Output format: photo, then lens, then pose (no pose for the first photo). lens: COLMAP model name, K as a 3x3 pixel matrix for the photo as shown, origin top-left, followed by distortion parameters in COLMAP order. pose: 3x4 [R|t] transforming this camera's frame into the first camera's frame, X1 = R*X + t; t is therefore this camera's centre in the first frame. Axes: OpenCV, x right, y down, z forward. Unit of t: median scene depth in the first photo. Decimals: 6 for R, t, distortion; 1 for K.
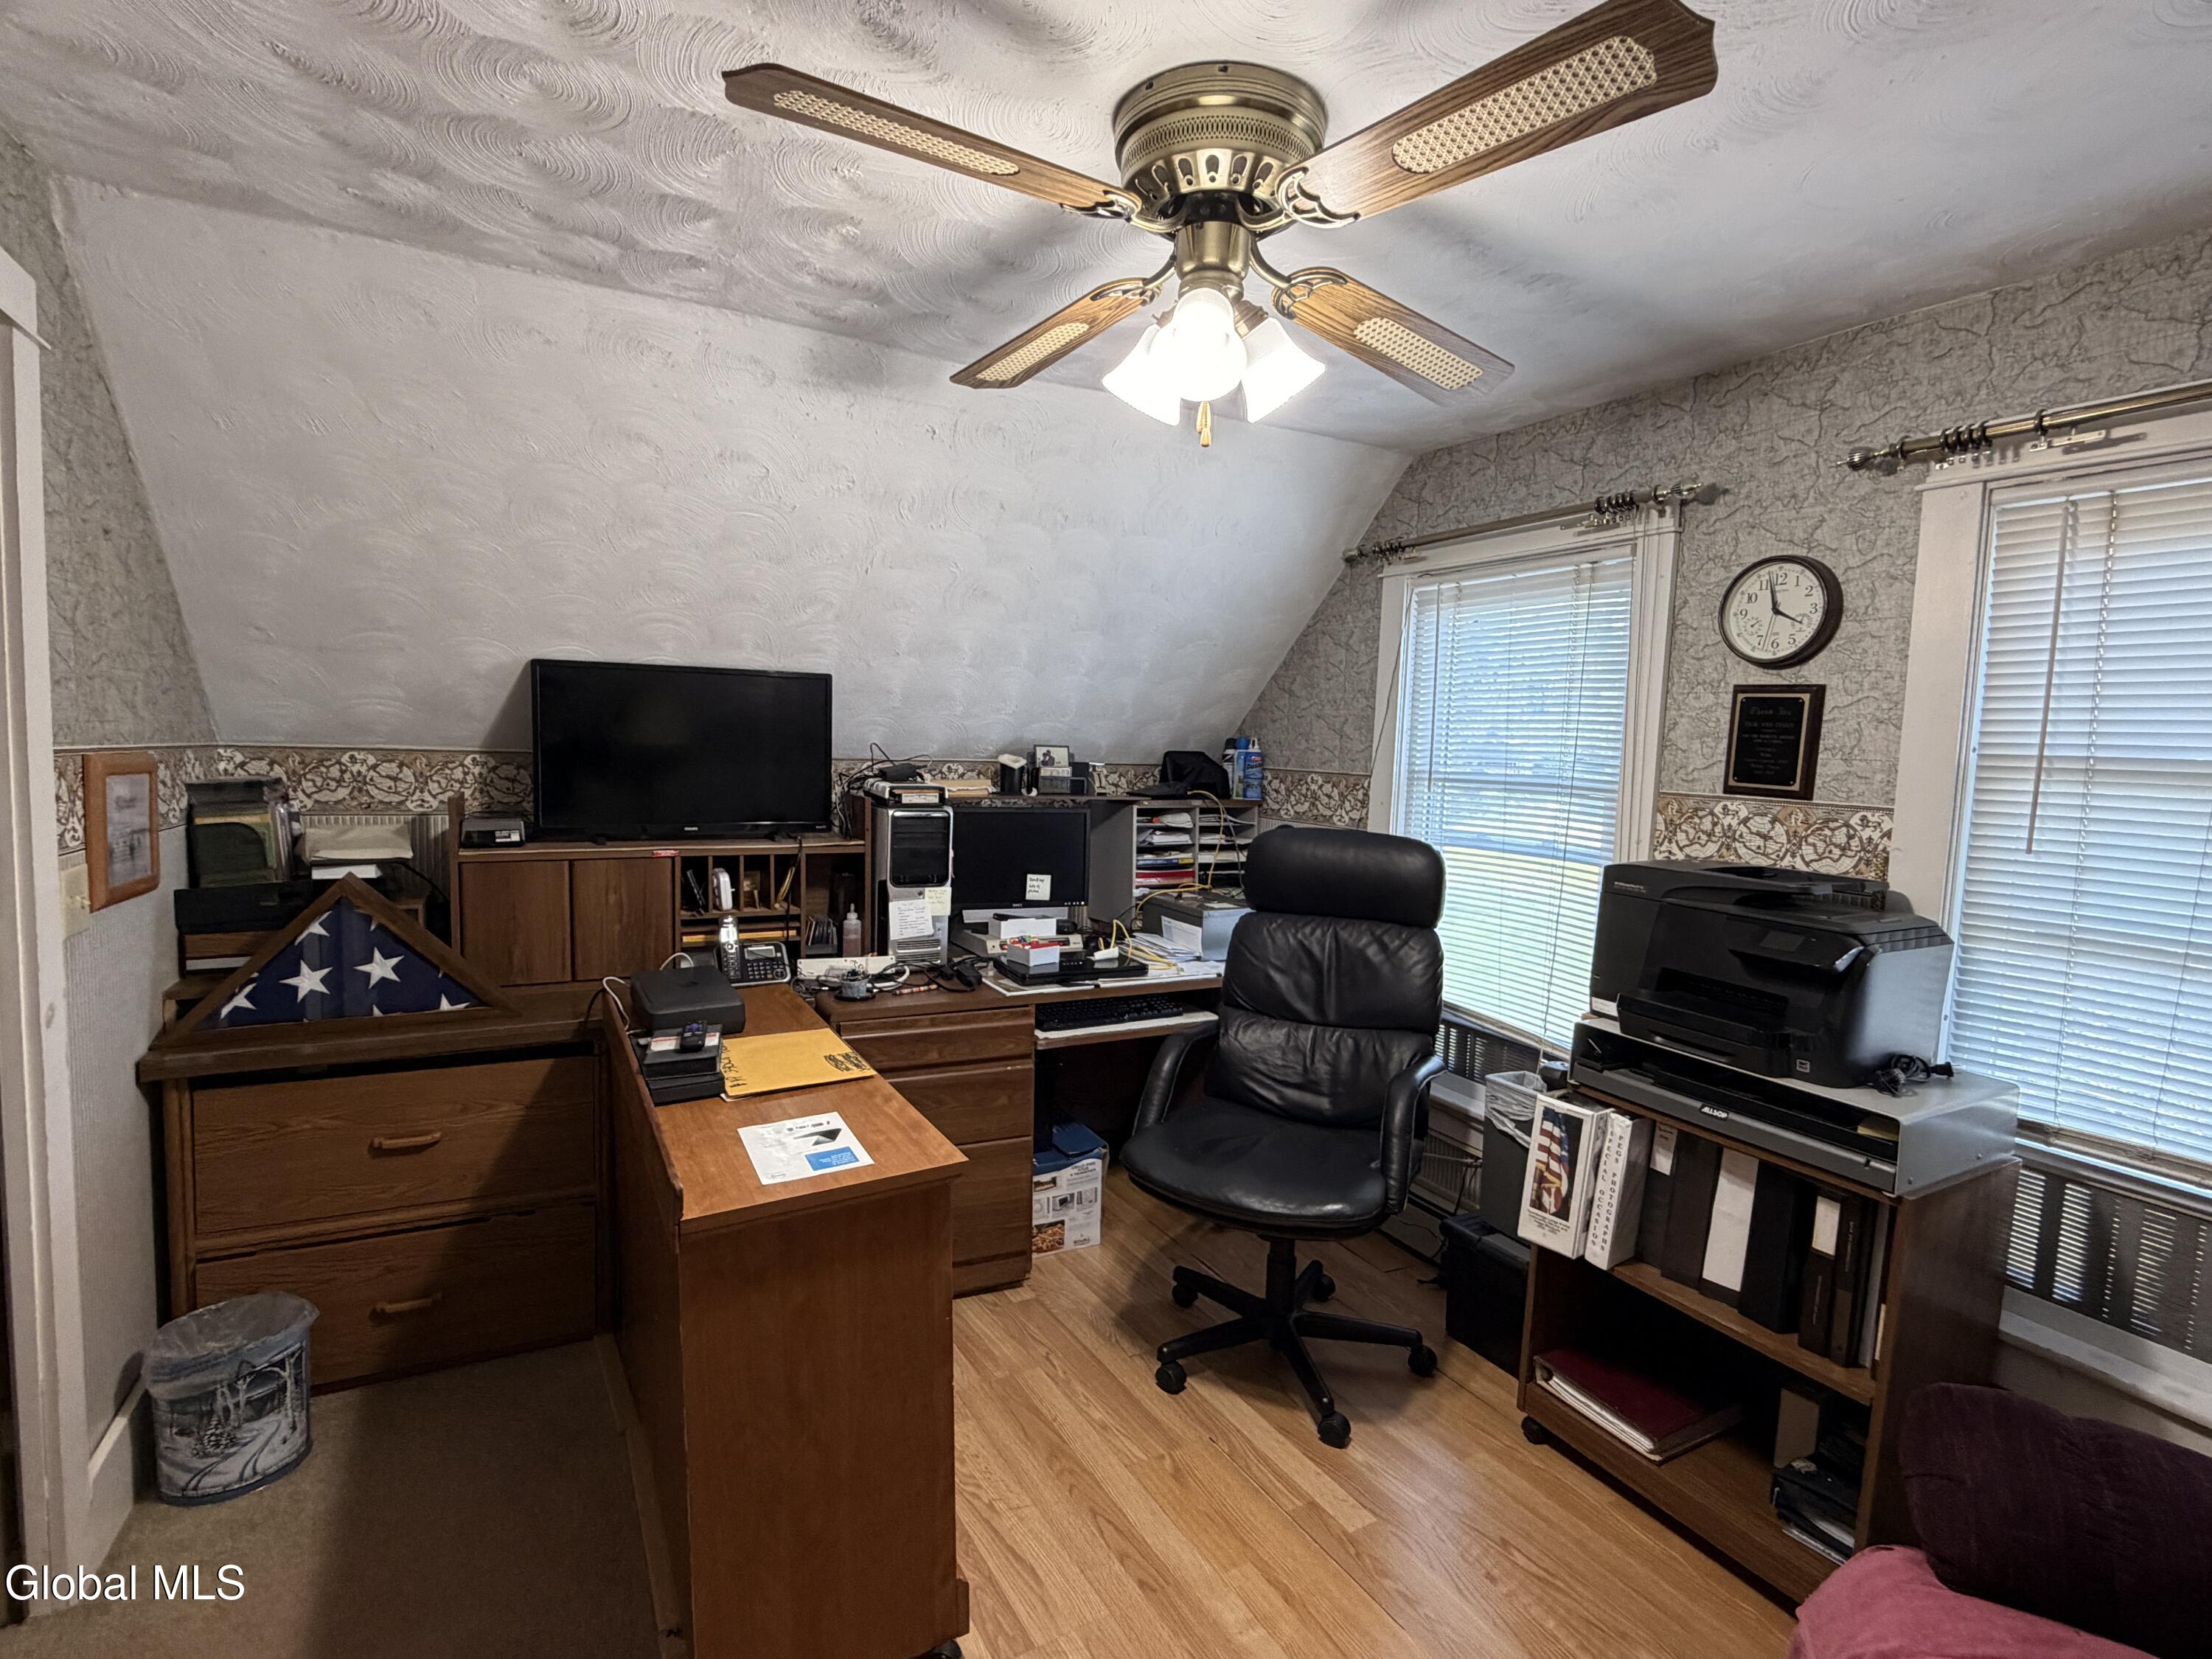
lens RADIAL K [[1079.9, 0, 1095.4], [0, 1079.9, 852.1], [0, 0, 1]] dist [0.000128, 0.001654]
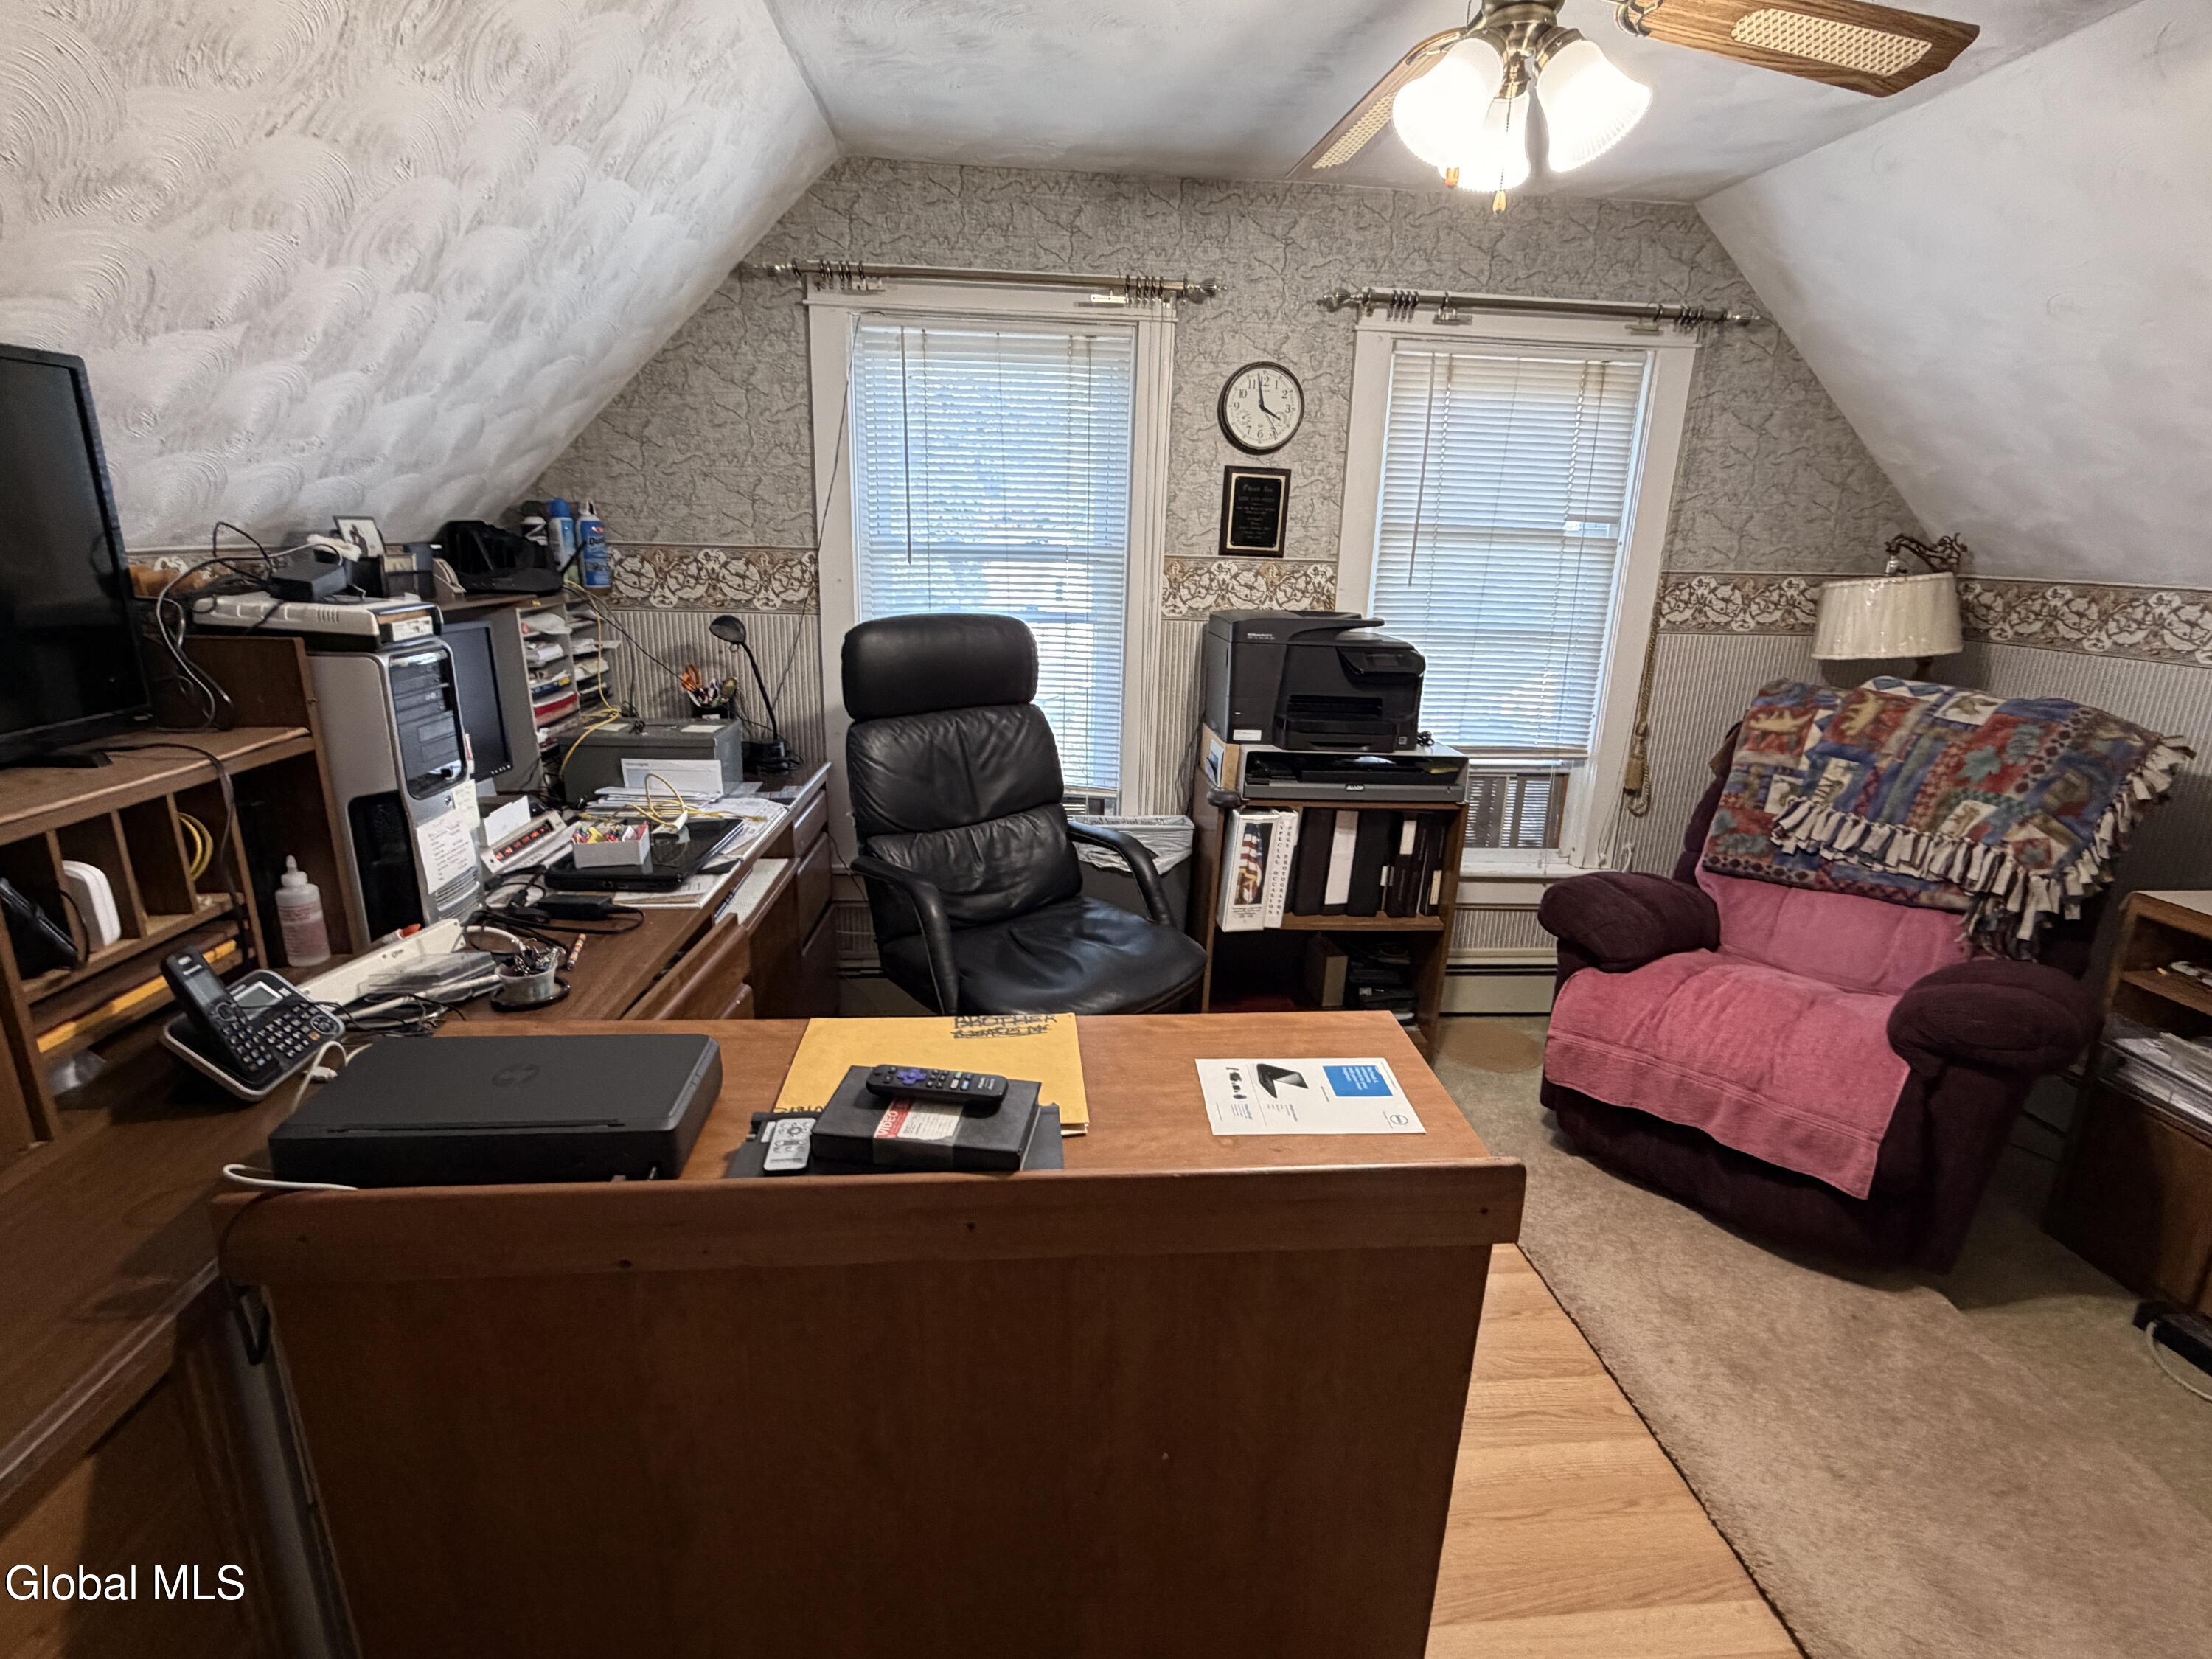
lens RADIAL K [[1079.9, 0, 1095.4], [0, 1079.9, 852.1], [0, 0, 1]] dist [0.000128, 0.001654]
pose [[0.399868, -0.287006, 0.870479, -0.712039], [0.082354, 0.957119, 0.277742, -0.087736], [-0.912866, -0.039373, 0.406357, 0.625618]]
